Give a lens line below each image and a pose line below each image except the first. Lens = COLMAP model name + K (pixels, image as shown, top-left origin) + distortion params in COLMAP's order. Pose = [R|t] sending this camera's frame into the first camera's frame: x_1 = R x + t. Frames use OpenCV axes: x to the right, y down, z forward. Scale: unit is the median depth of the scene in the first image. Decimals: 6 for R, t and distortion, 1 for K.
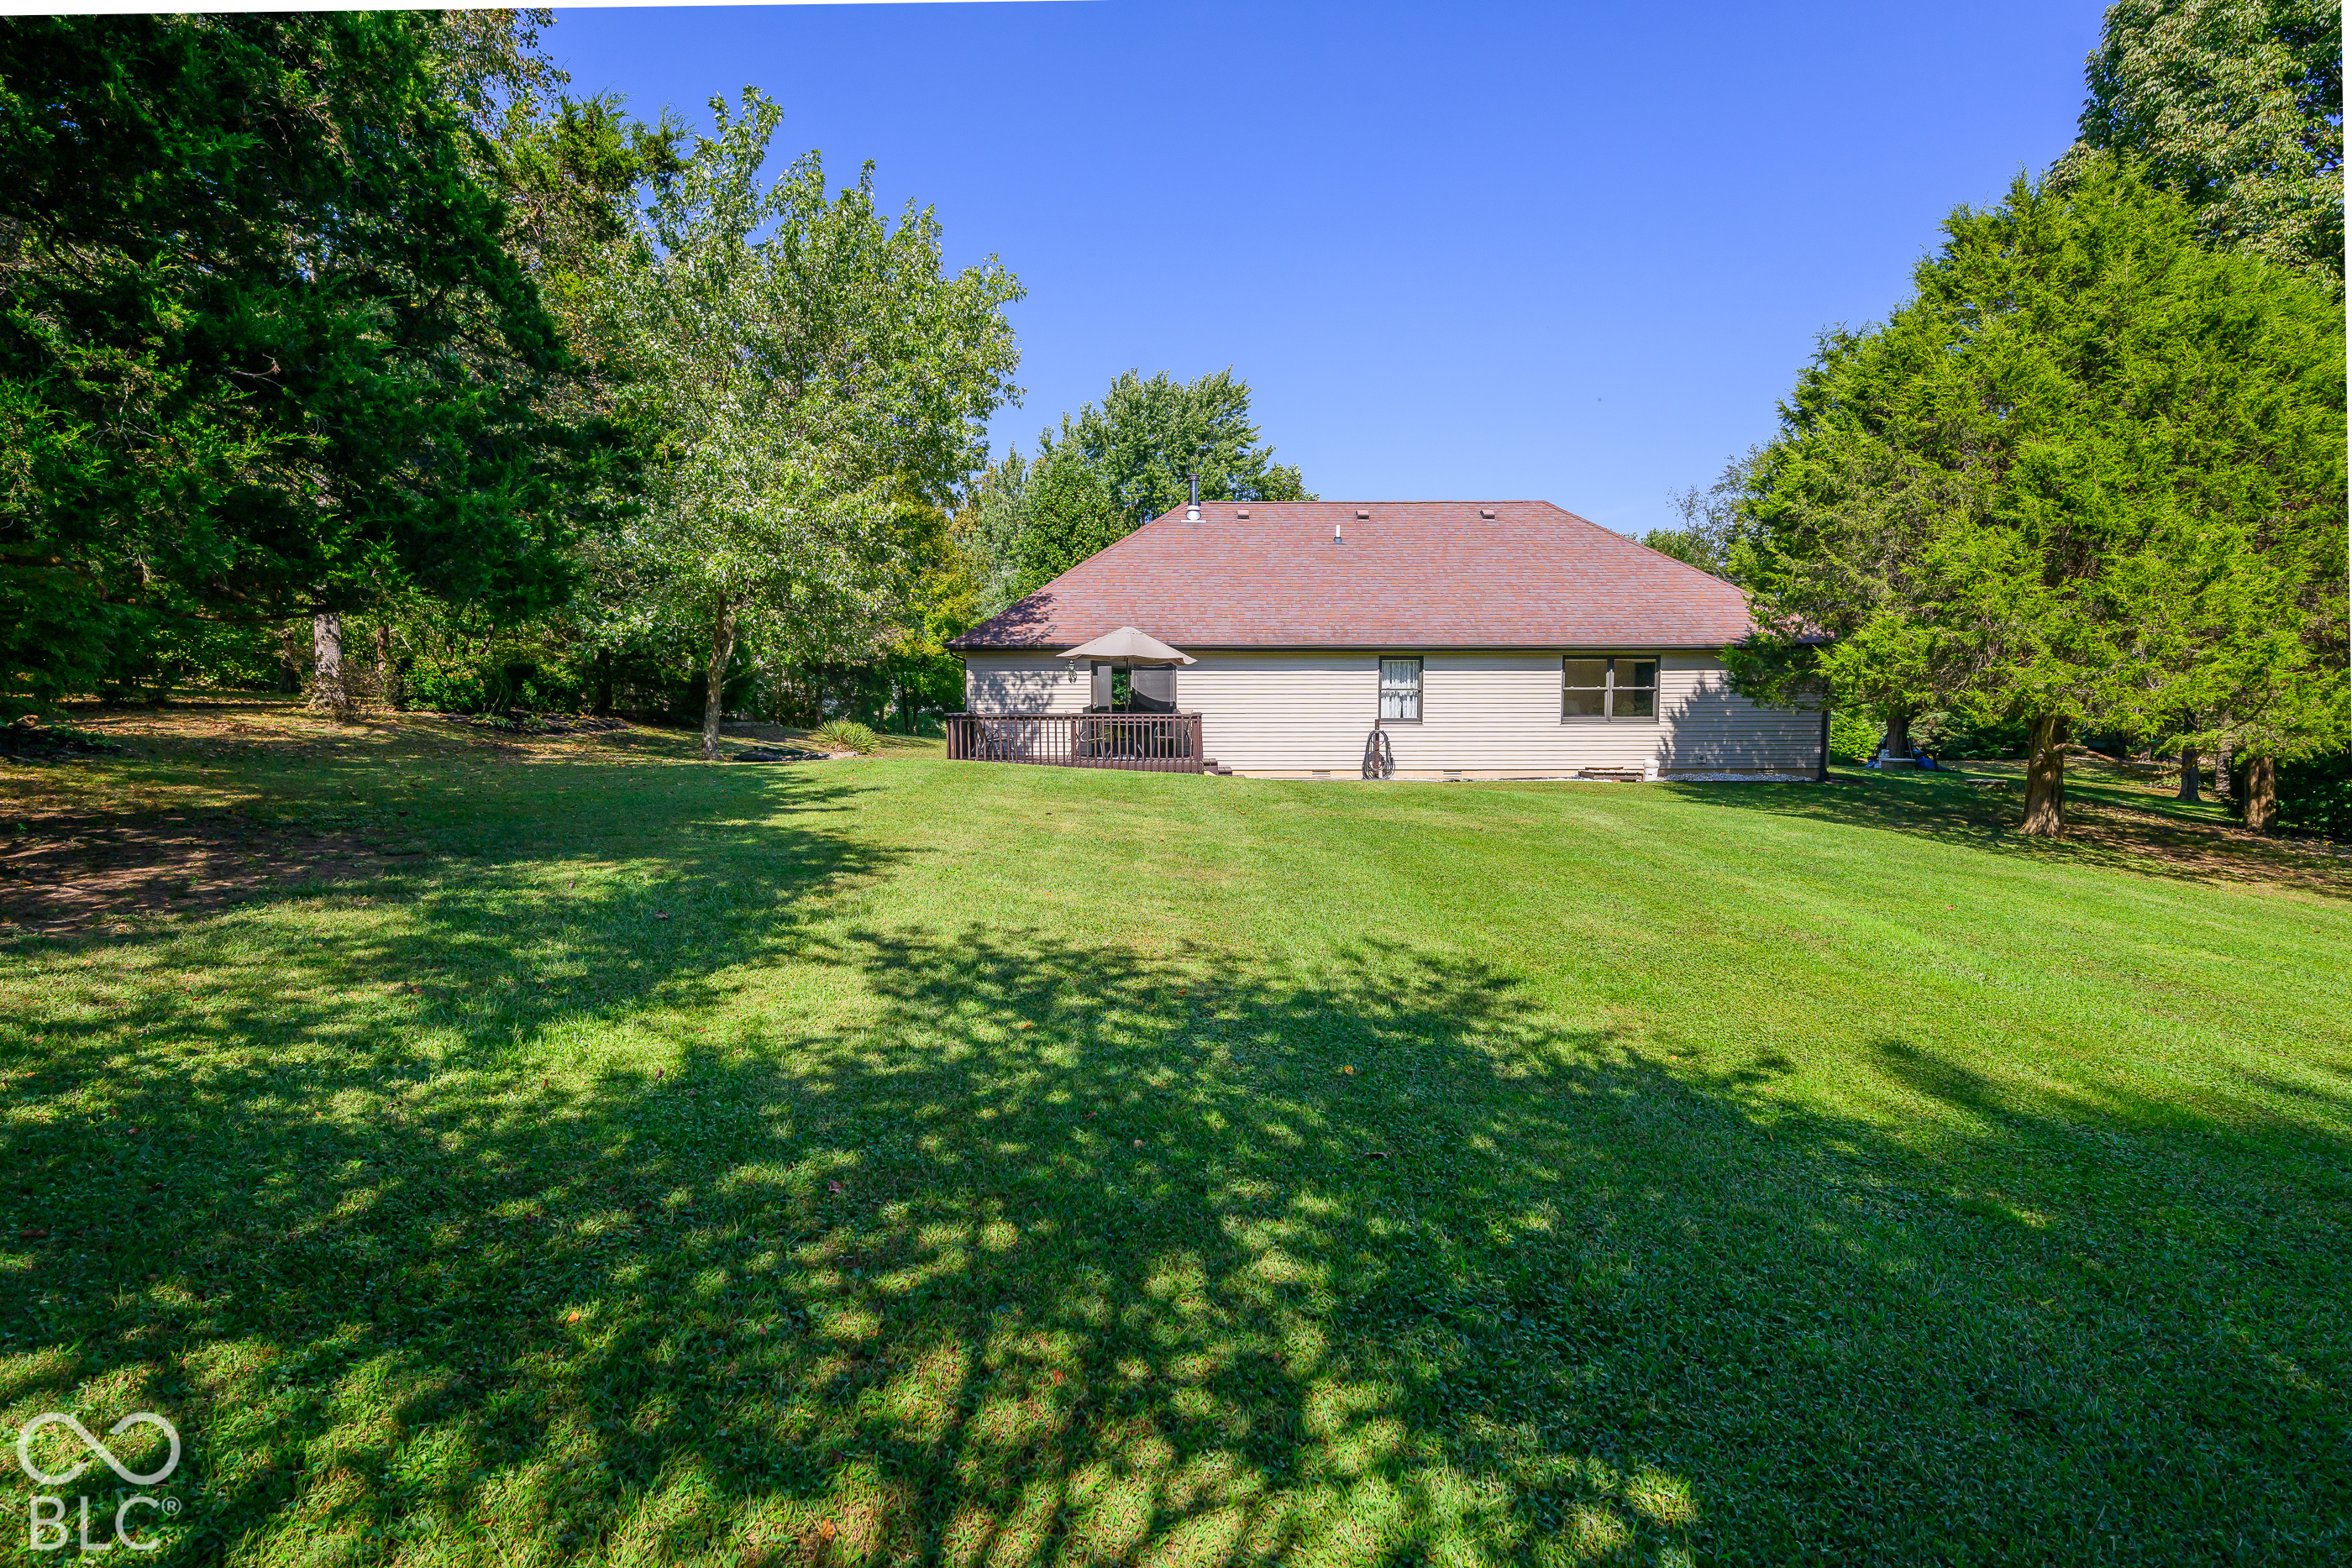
lens RADIAL K [[1128.8, 0, 1166.1], [0, 1128.8, 797.6], [0, 0, 1]] dist [0.003253, 0.001194]
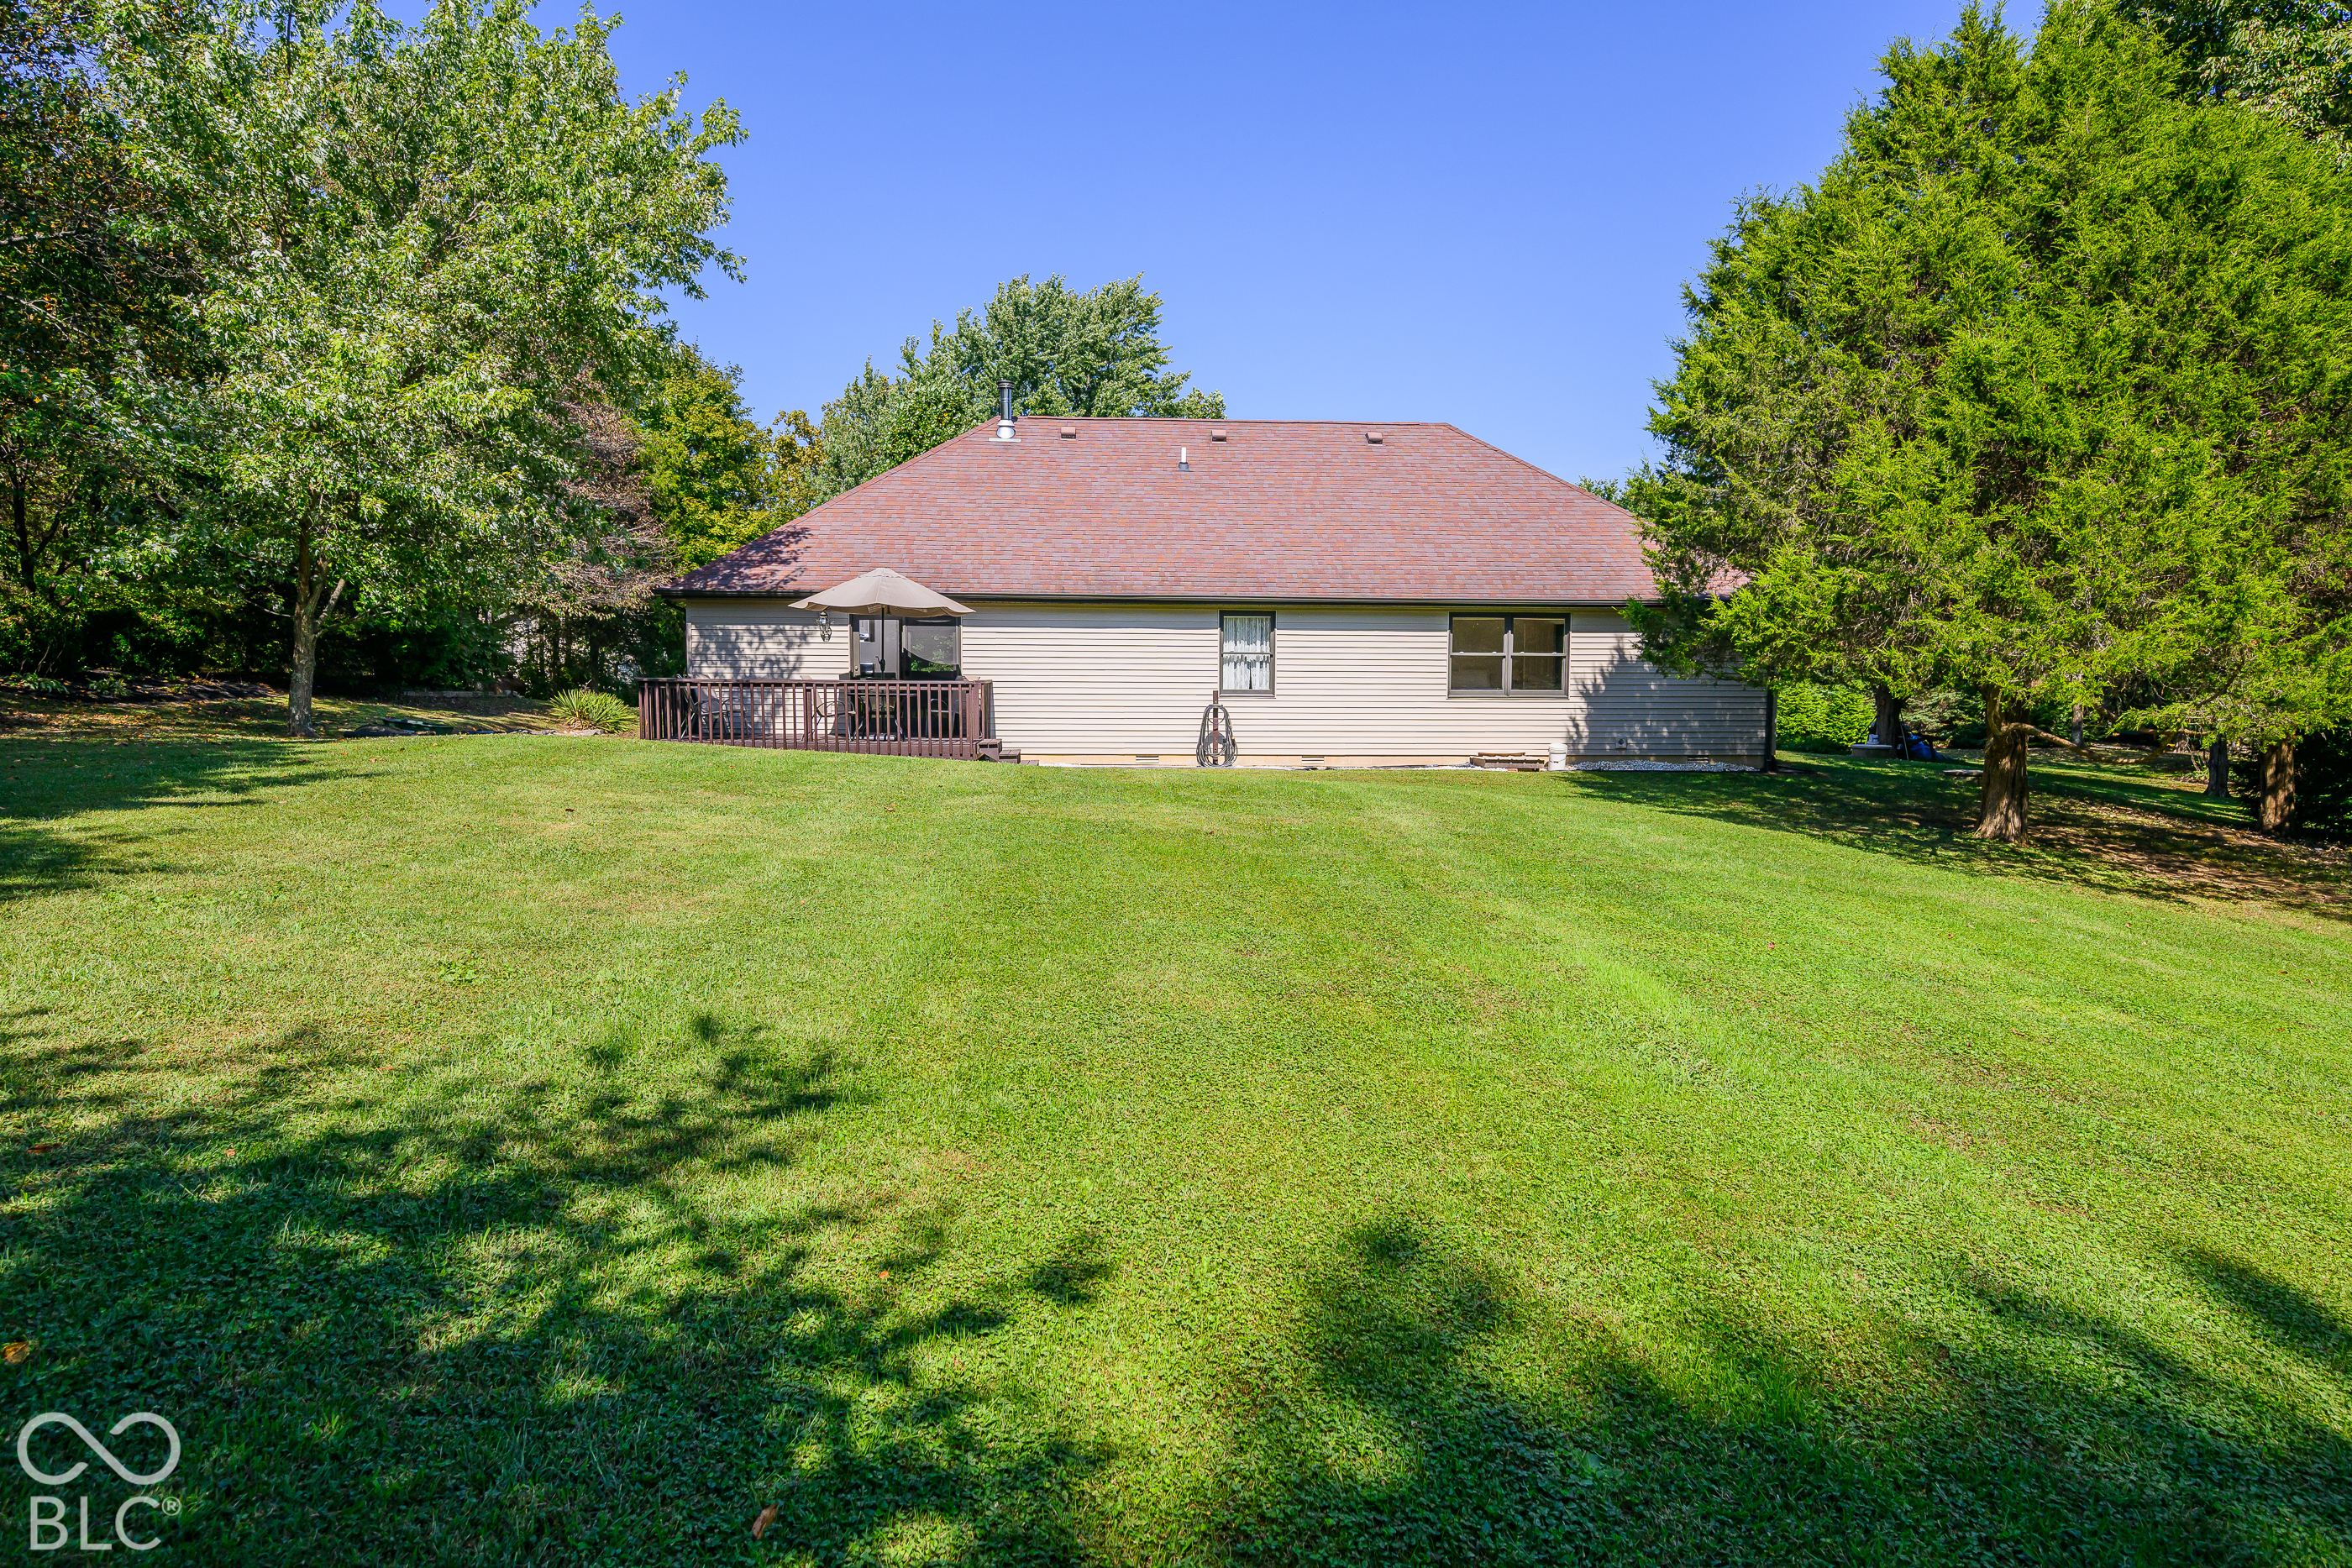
lens RADIAL K [[1332.7, 0, 1176.0], [0, 1332.7, 784.0], [0, 0, 1]] dist [0.002207, 0.000338]
pose [[0.998801, 0.003466, 0.048831, 0.145544], [-0.003173, 0.999977, -0.006077, 0.001808], [-0.048851, 0.005915, 0.998789, 0.092475]]
